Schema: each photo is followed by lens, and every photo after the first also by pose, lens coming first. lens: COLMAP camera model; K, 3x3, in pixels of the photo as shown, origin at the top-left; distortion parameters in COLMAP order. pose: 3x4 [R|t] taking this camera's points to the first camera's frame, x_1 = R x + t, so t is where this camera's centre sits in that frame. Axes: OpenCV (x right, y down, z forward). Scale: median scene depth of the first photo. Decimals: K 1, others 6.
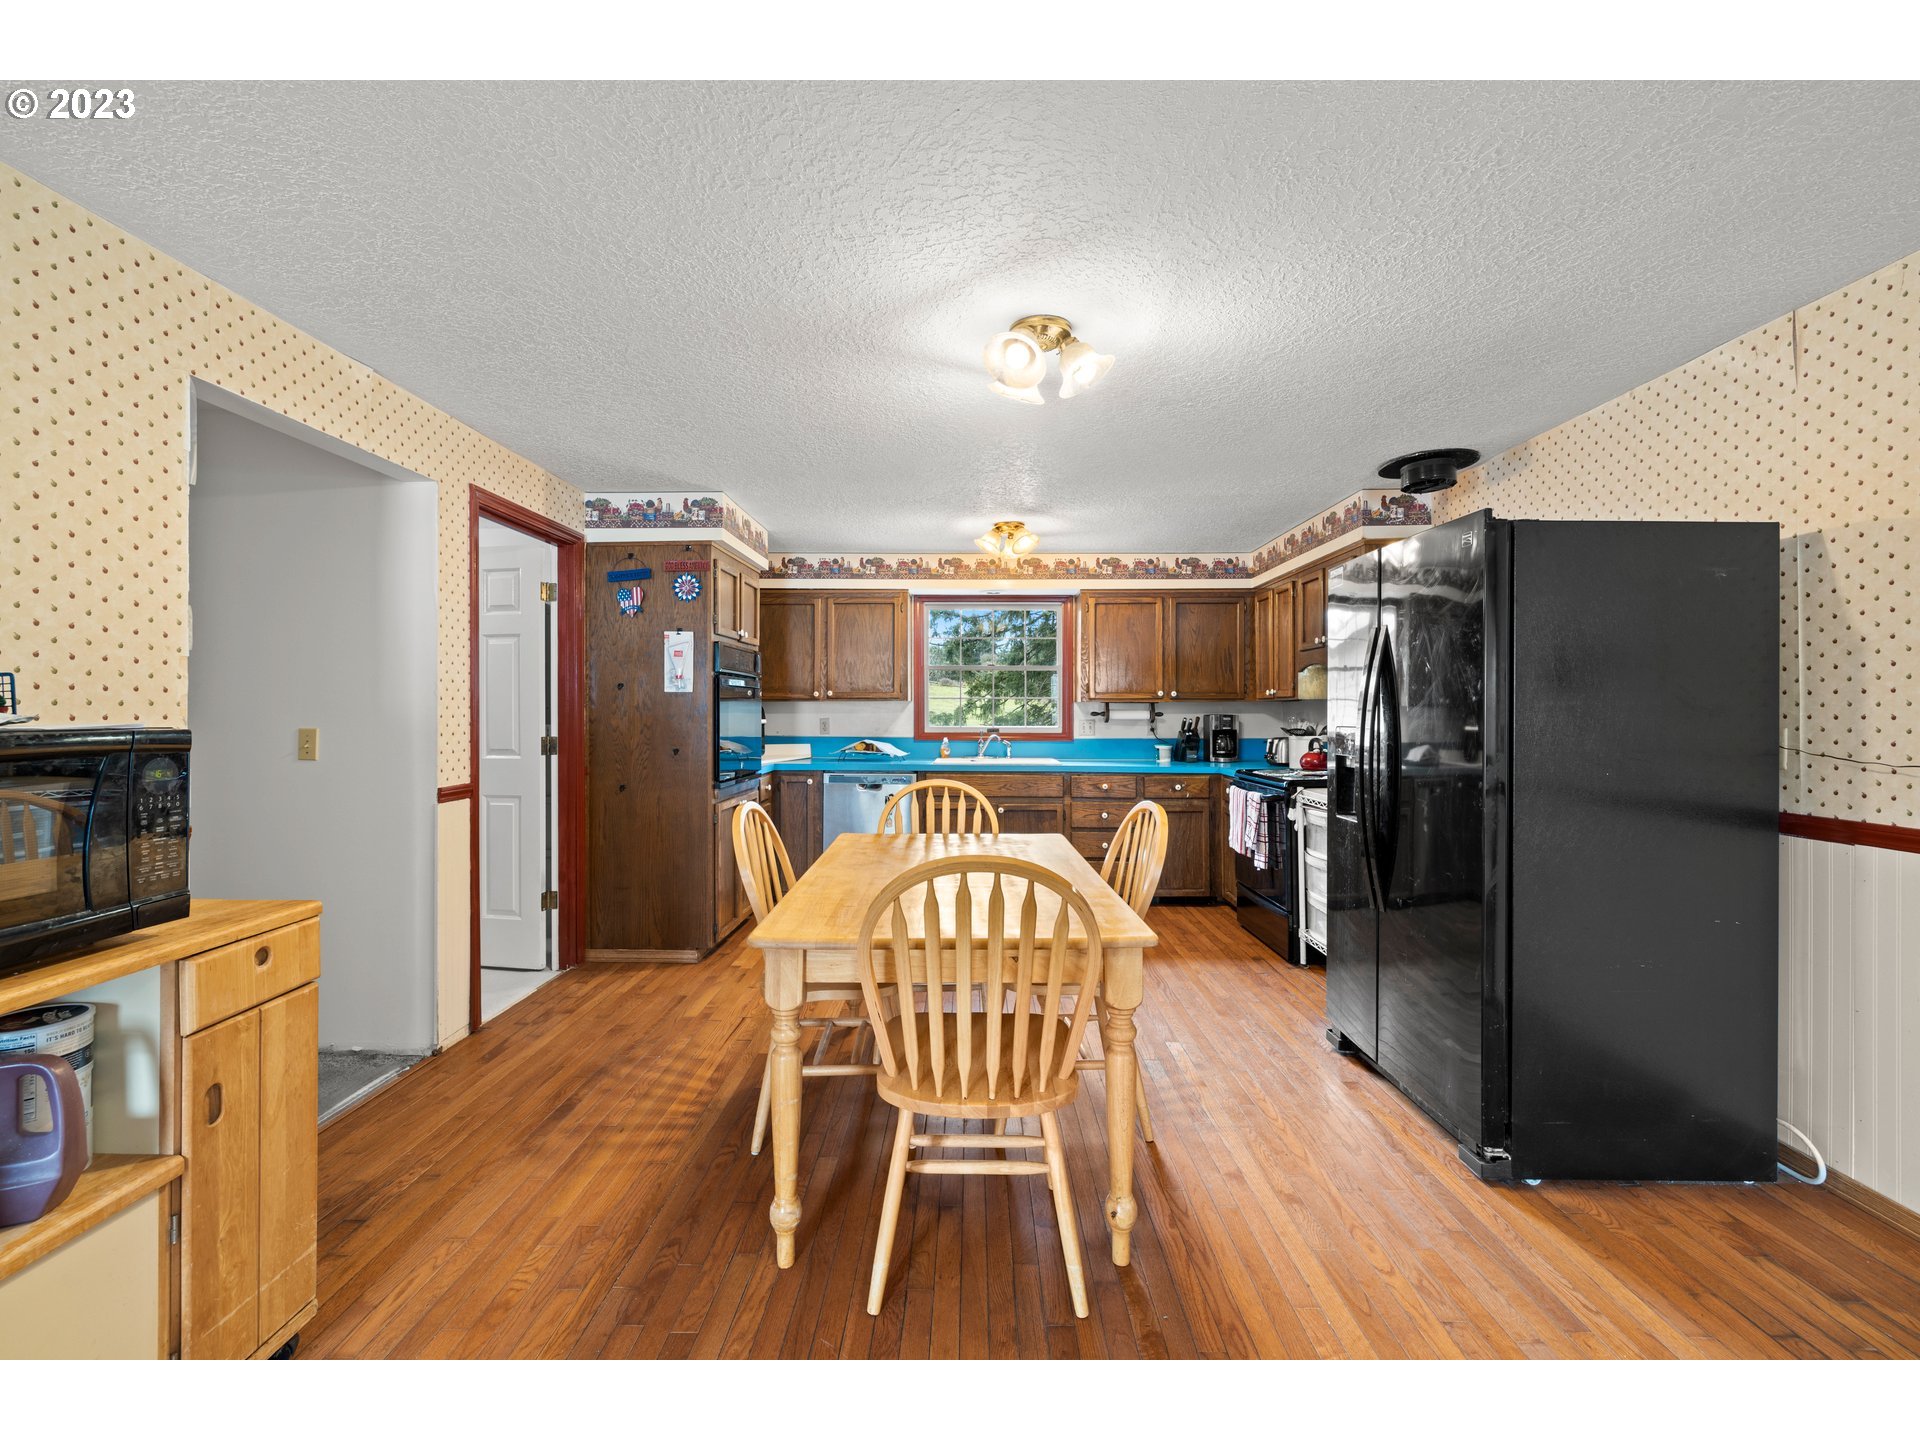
lens RADIAL K [[807.8, 0, 953.5], [0, 807.8, 710.8], [0, 0, 1]] dist [-0.001719, -0.000038]
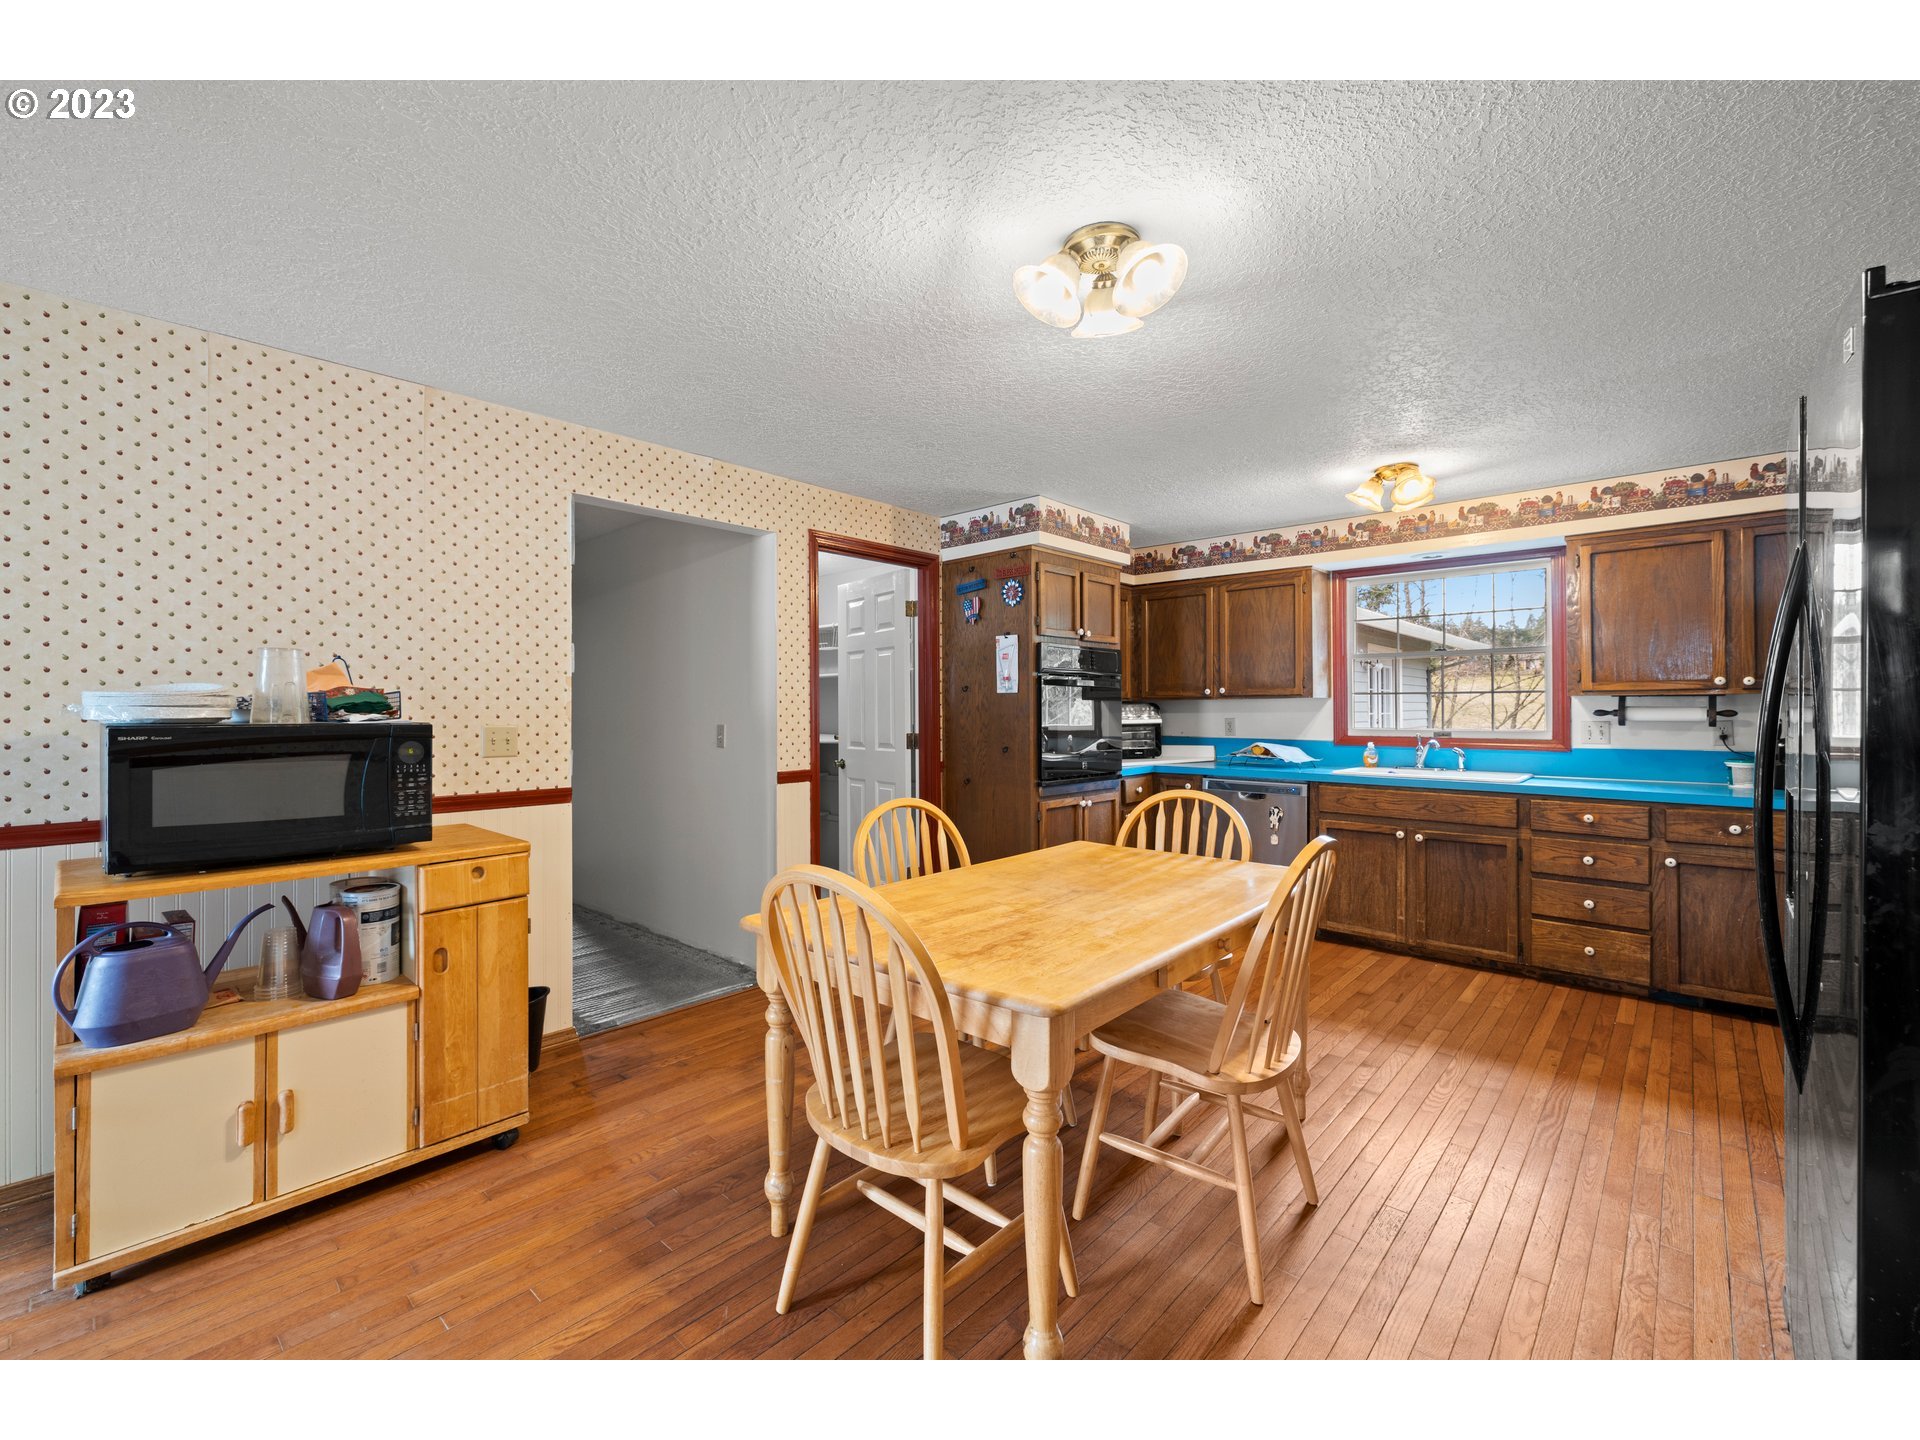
lens RADIAL K [[807.8, 0, 953.5], [0, 807.8, 710.8], [0, 0, 1]] dist [-0.001719, -0.000038]
pose [[0.750659, -0.002894, -0.660684, 0.303611], [0.003706, 0.999993, -0.000170, 0.000190], [0.660680, -0.002321, 0.750664, 0.162744]]
